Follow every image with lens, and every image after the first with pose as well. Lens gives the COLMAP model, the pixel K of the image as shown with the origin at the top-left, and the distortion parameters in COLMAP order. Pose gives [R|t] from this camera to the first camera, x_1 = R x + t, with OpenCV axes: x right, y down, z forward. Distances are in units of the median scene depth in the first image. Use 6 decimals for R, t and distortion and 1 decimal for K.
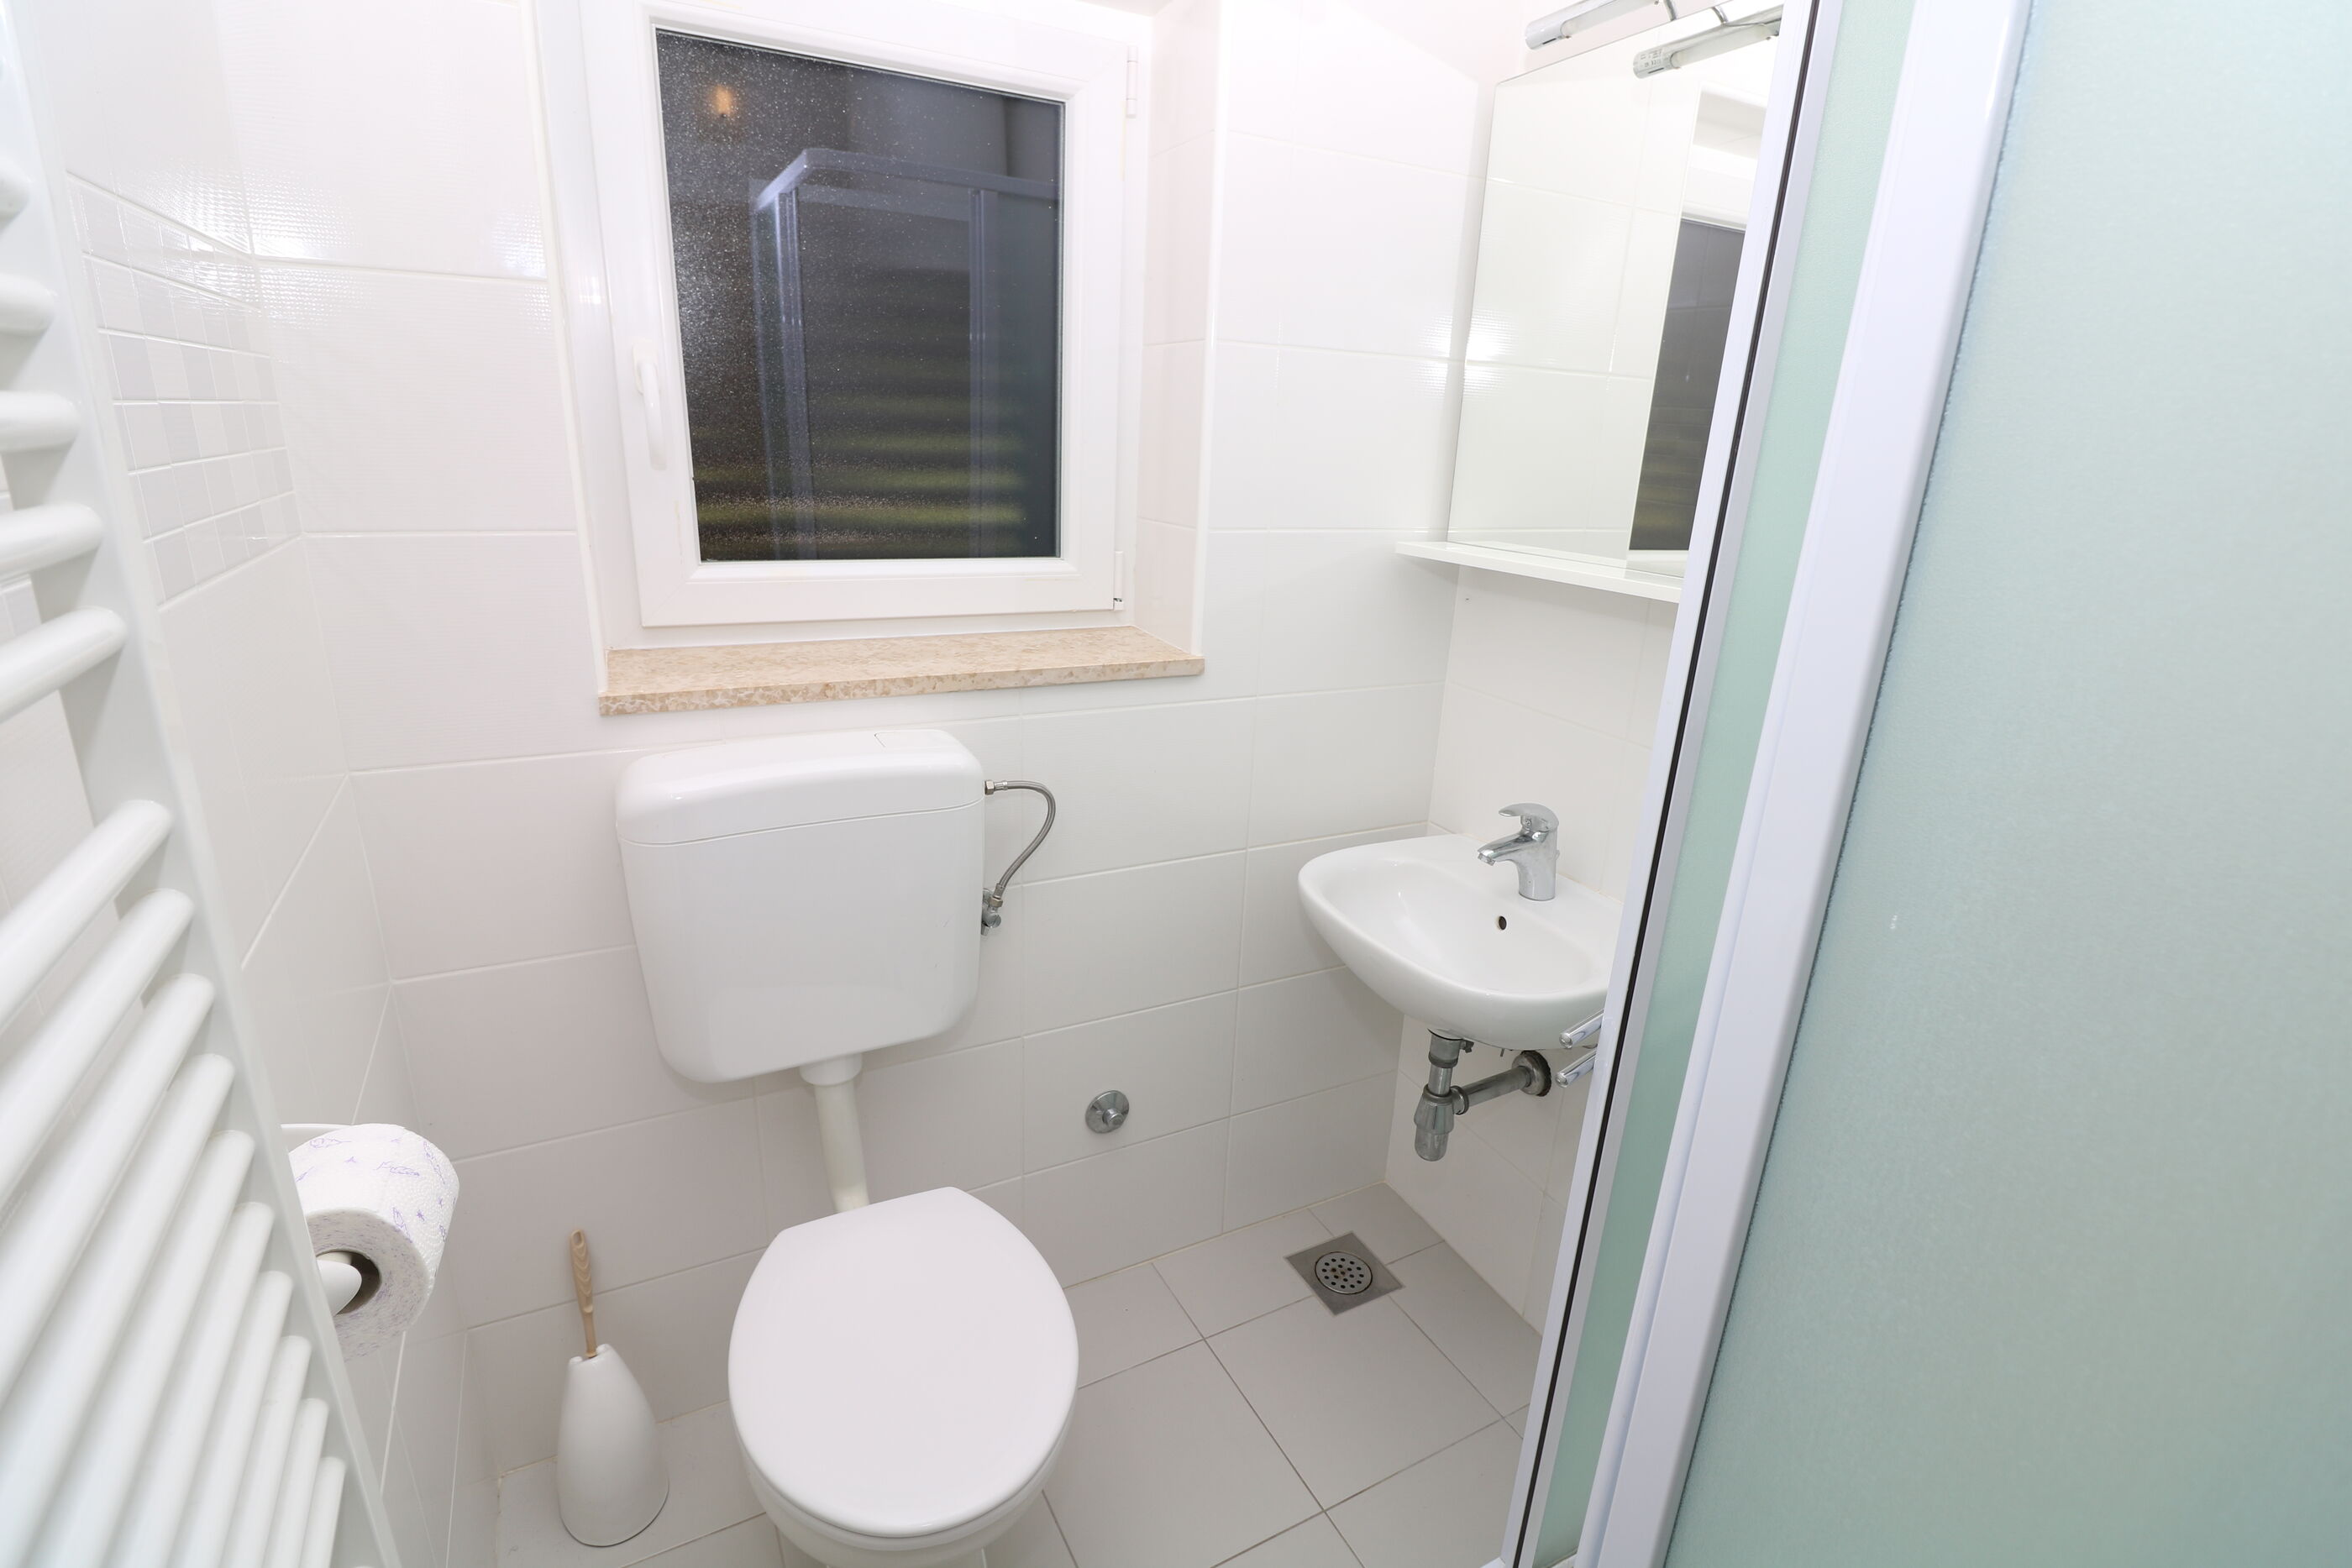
lens RADIAL K [[1081.9, 0, 1191.5], [0, 1081.9, 782.5], [0, 0, 1]] dist [-0.001354, -0.012010]
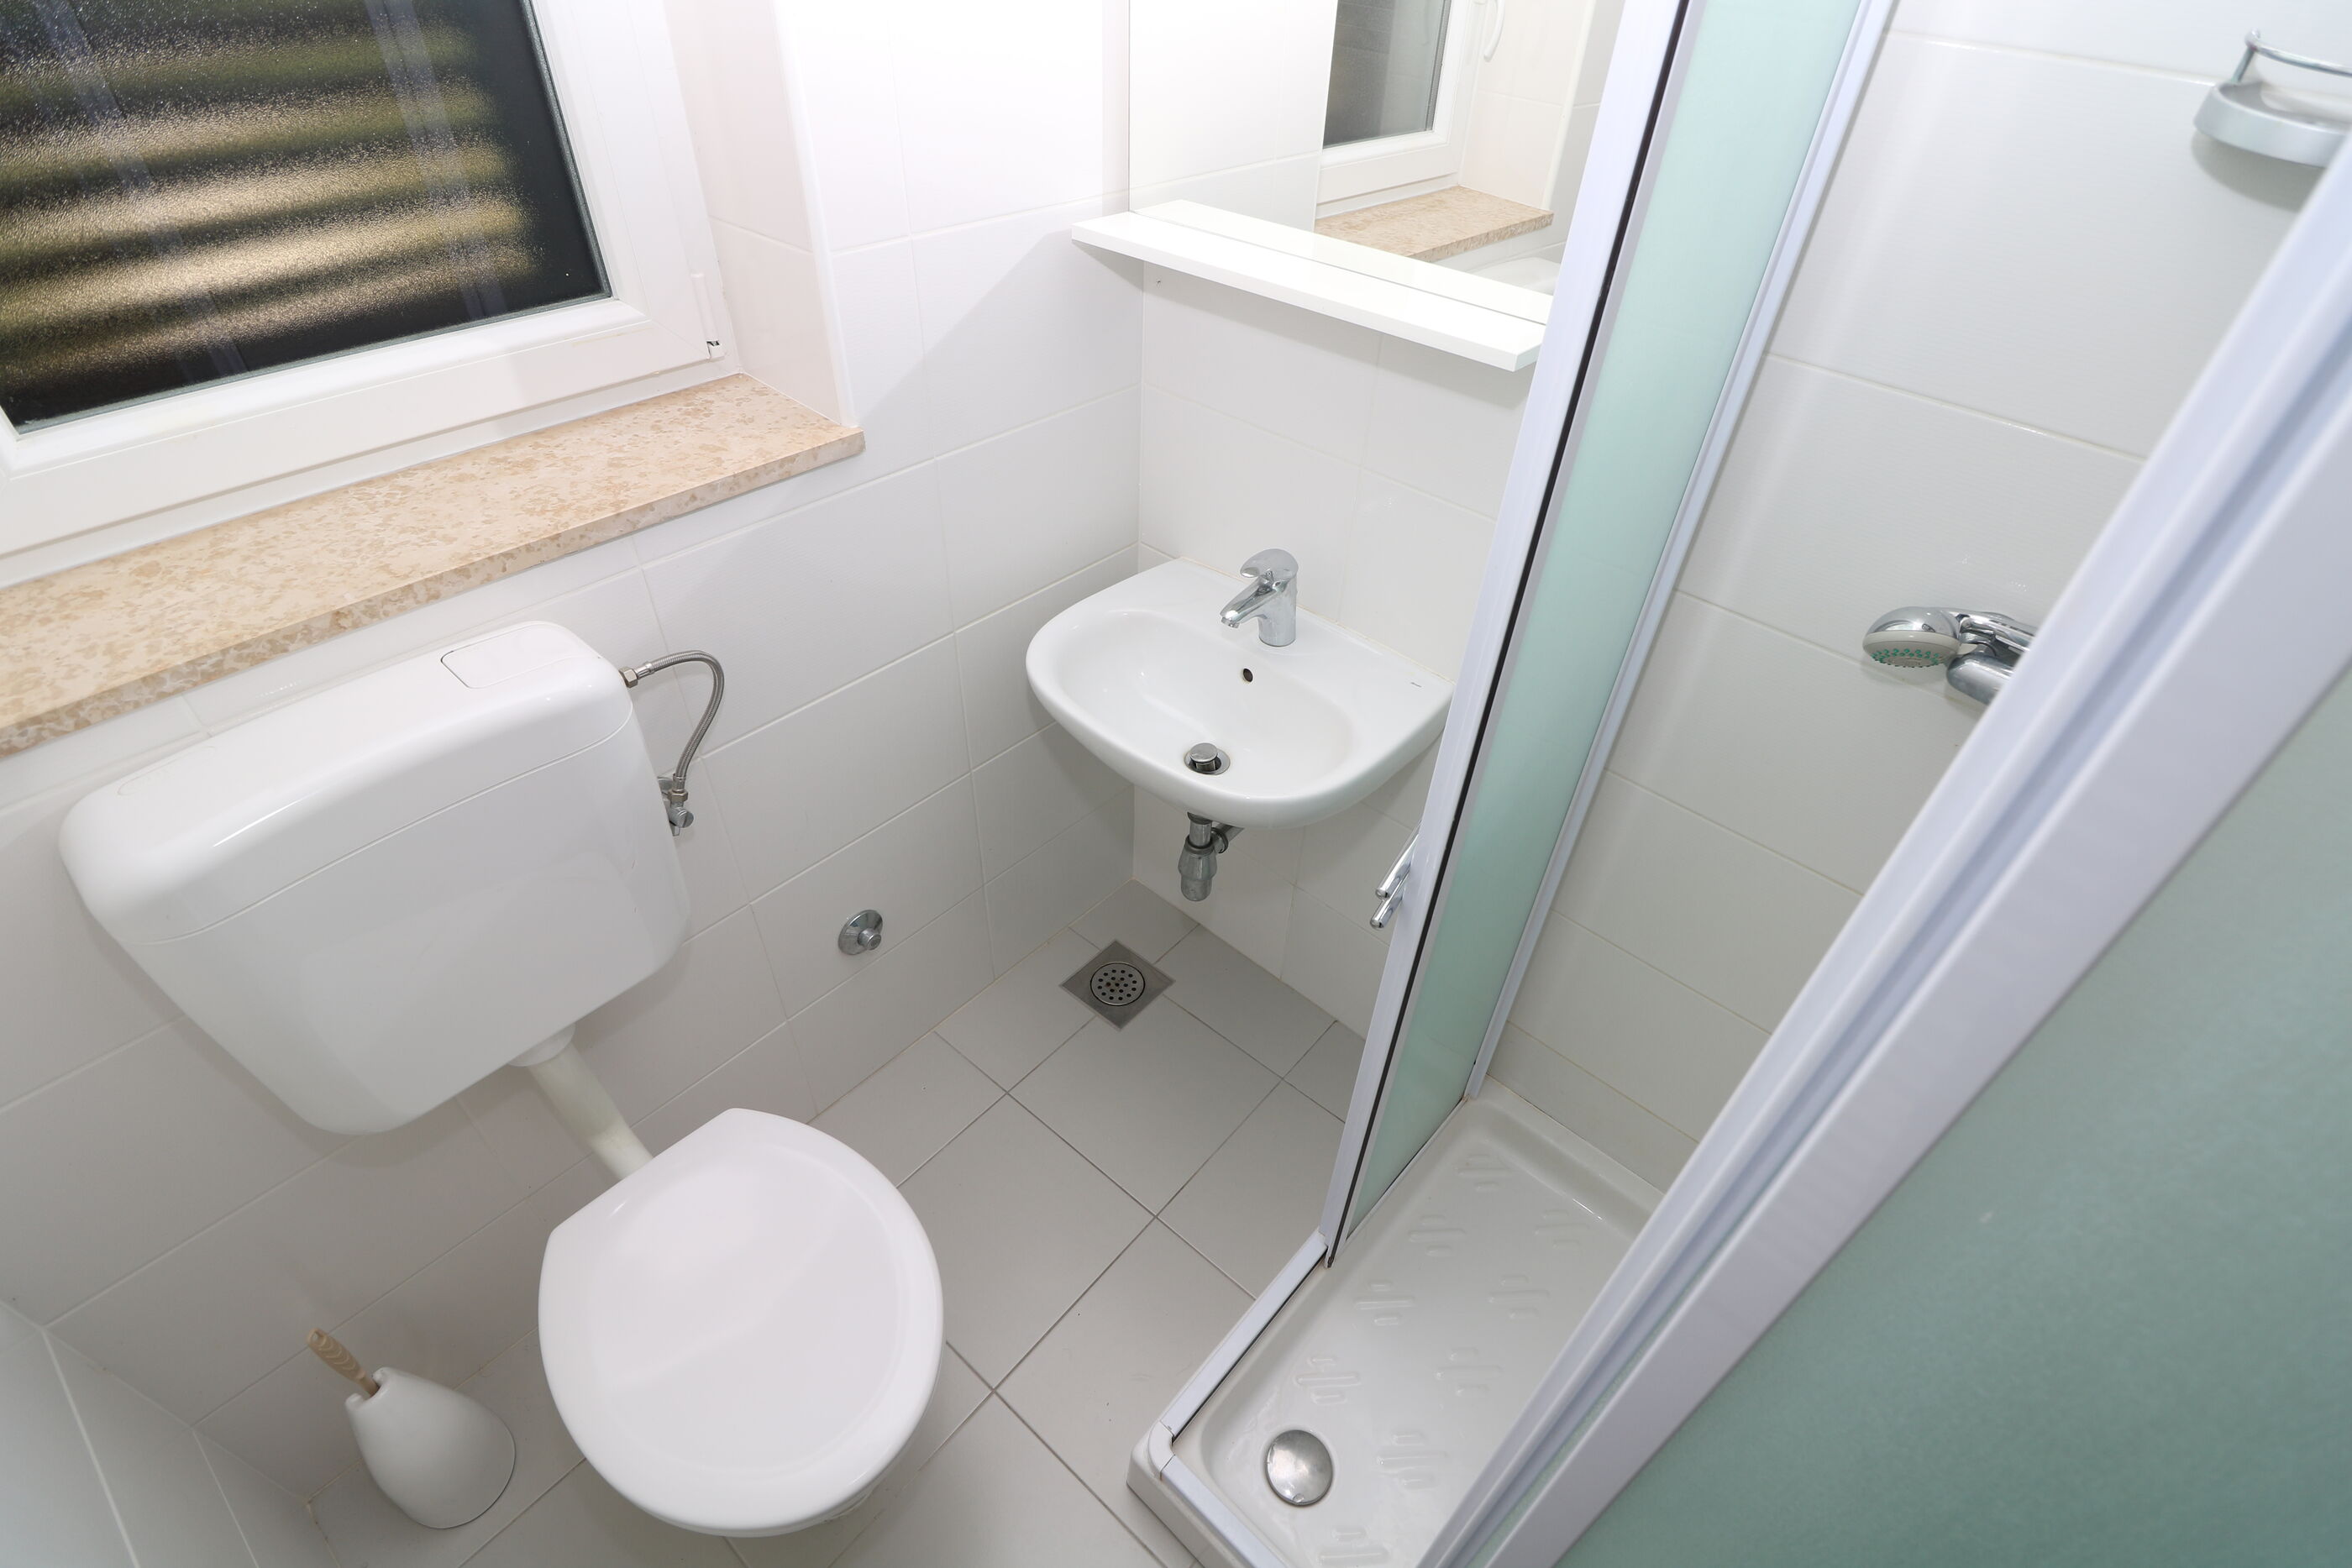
lens RADIAL K [[1089.8, 0, 1203.5], [0, 1089.8, 790.7], [0, 0, 1]] dist [-0.001515, -0.010846]
pose [[0.930030, -0.237371, 0.280534, -0.041588], [0.096795, 0.894669, 0.436117, -0.203918], [-0.354507, -0.378448, 0.855045, 0.157619]]
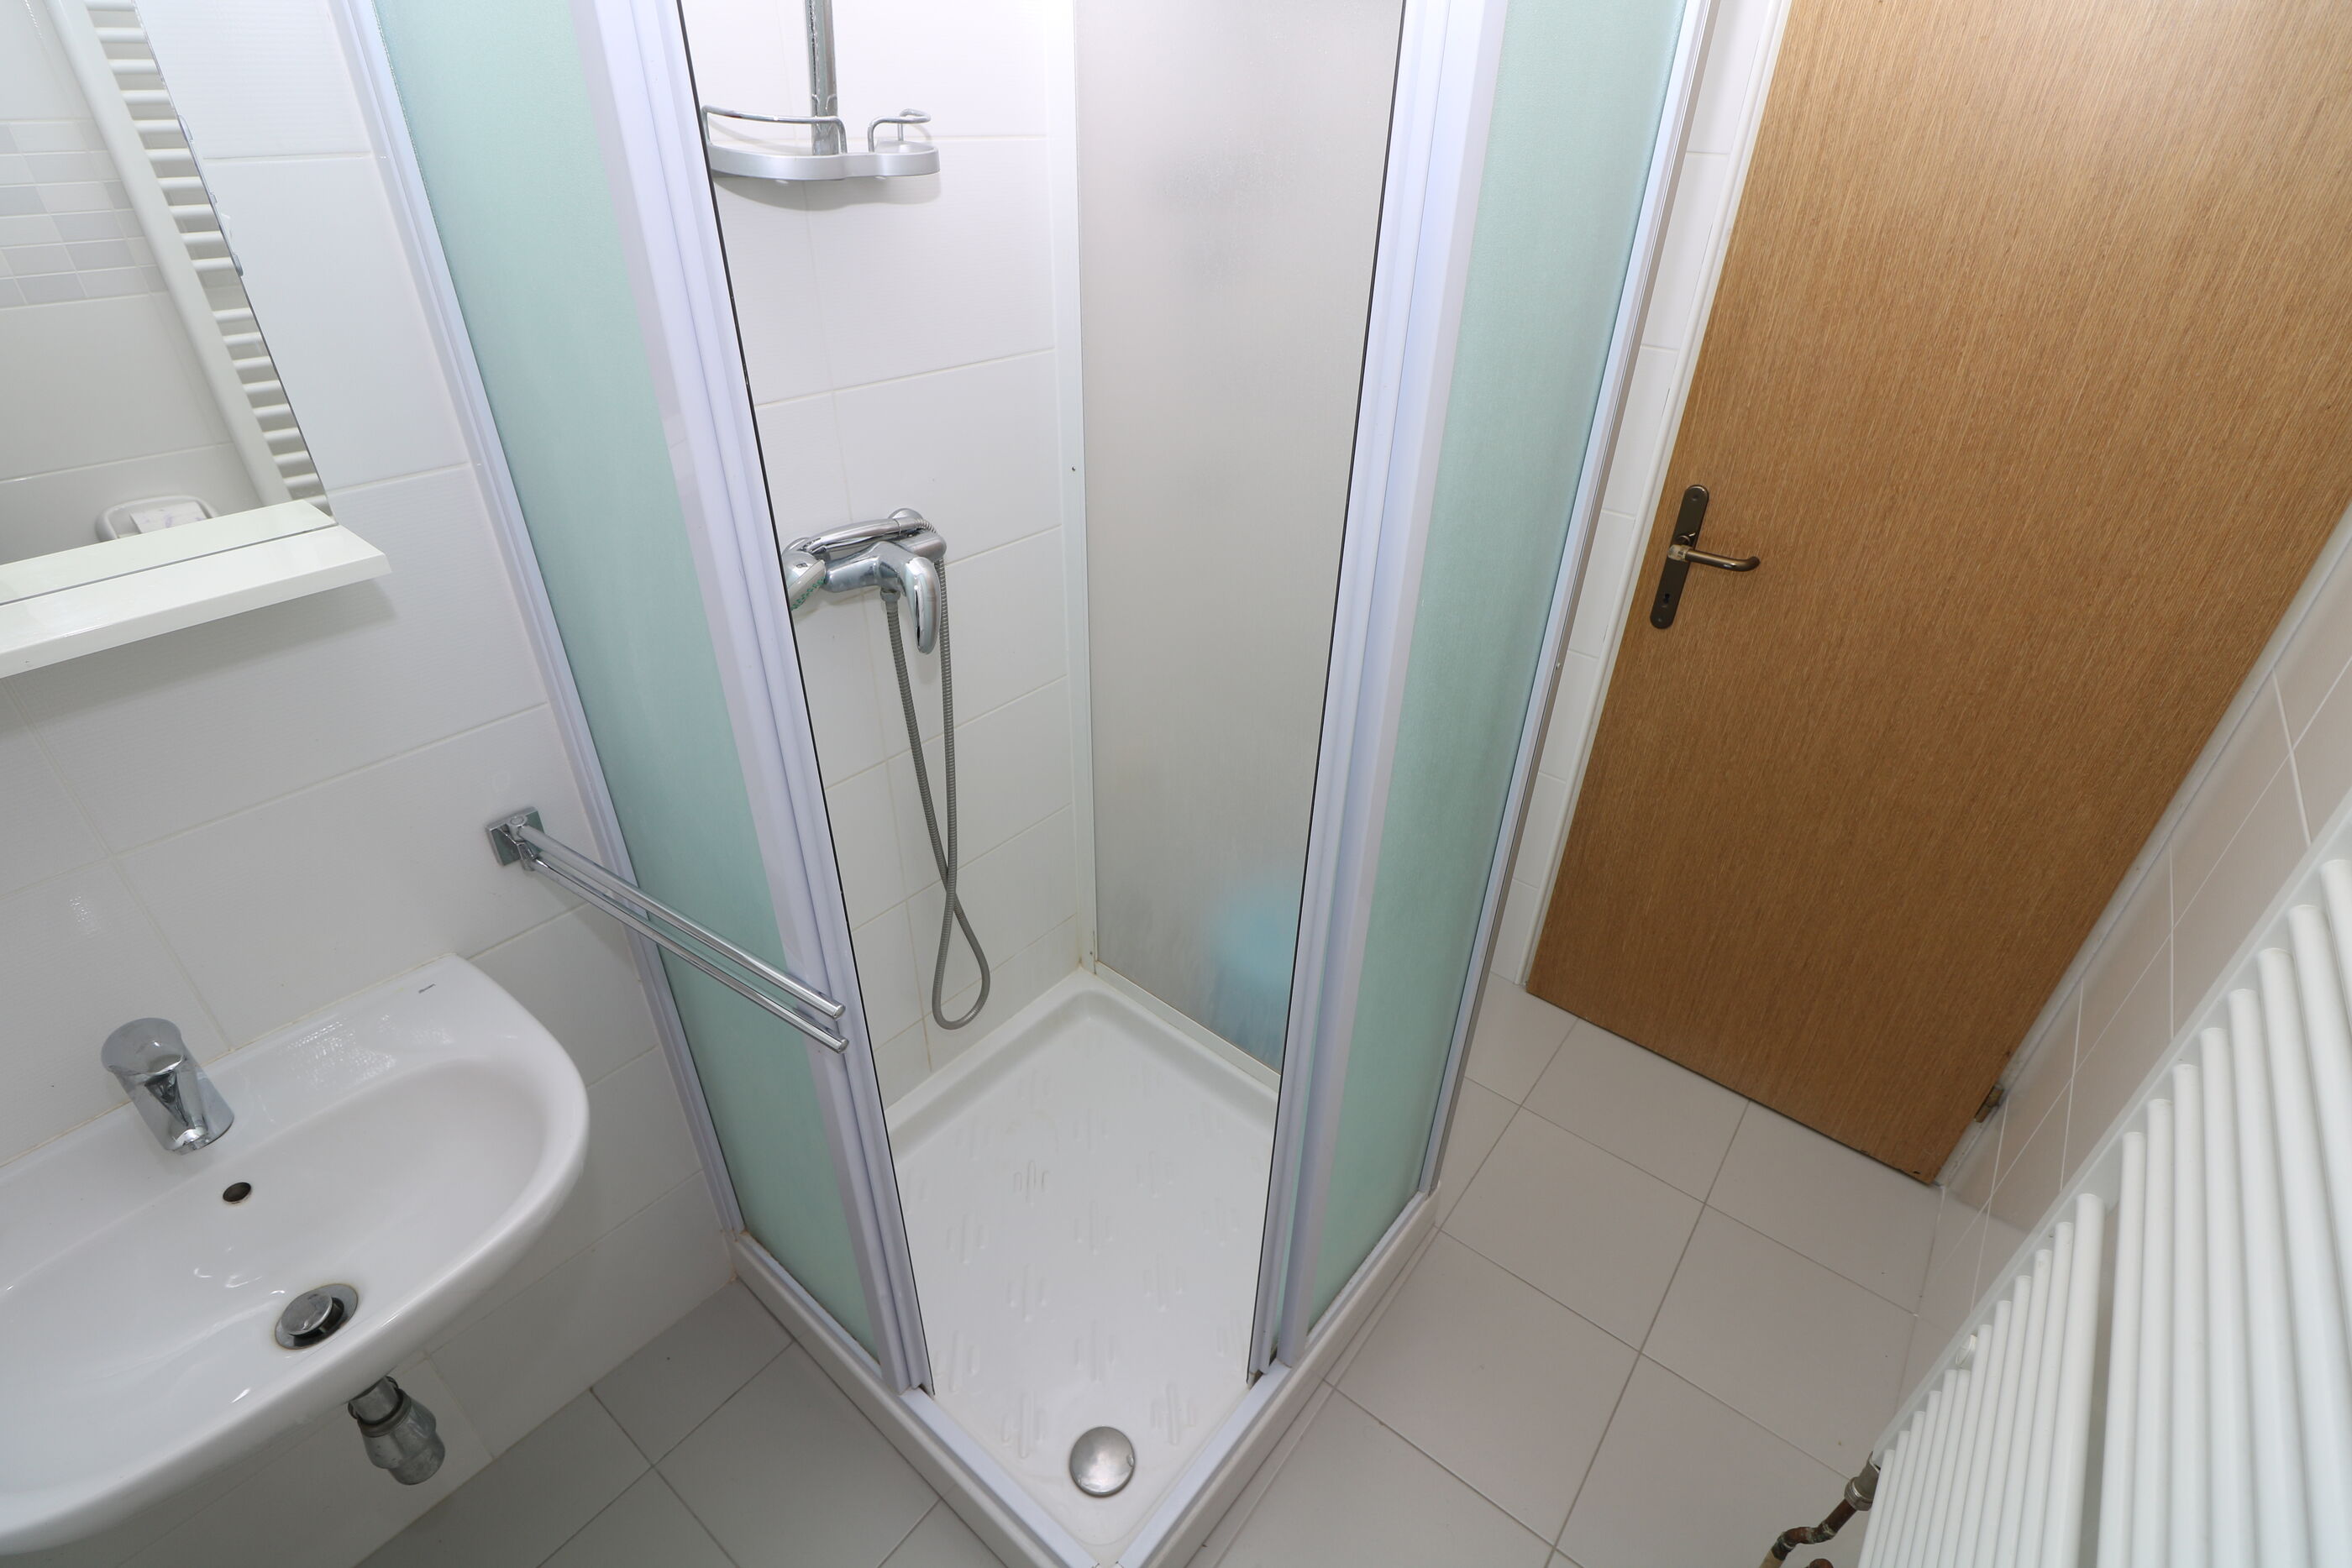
lens RADIAL K [[1081.9, 0, 1191.5], [0, 1081.9, 782.5], [0, 0, 1]] dist [-0.001354, -0.012010]
pose [[-0.385260, -0.559554, 0.733808, -0.232792], [0.216980, 0.717969, 0.661393, -0.322082], [-0.896936, 0.414030, -0.155193, 0.514706]]
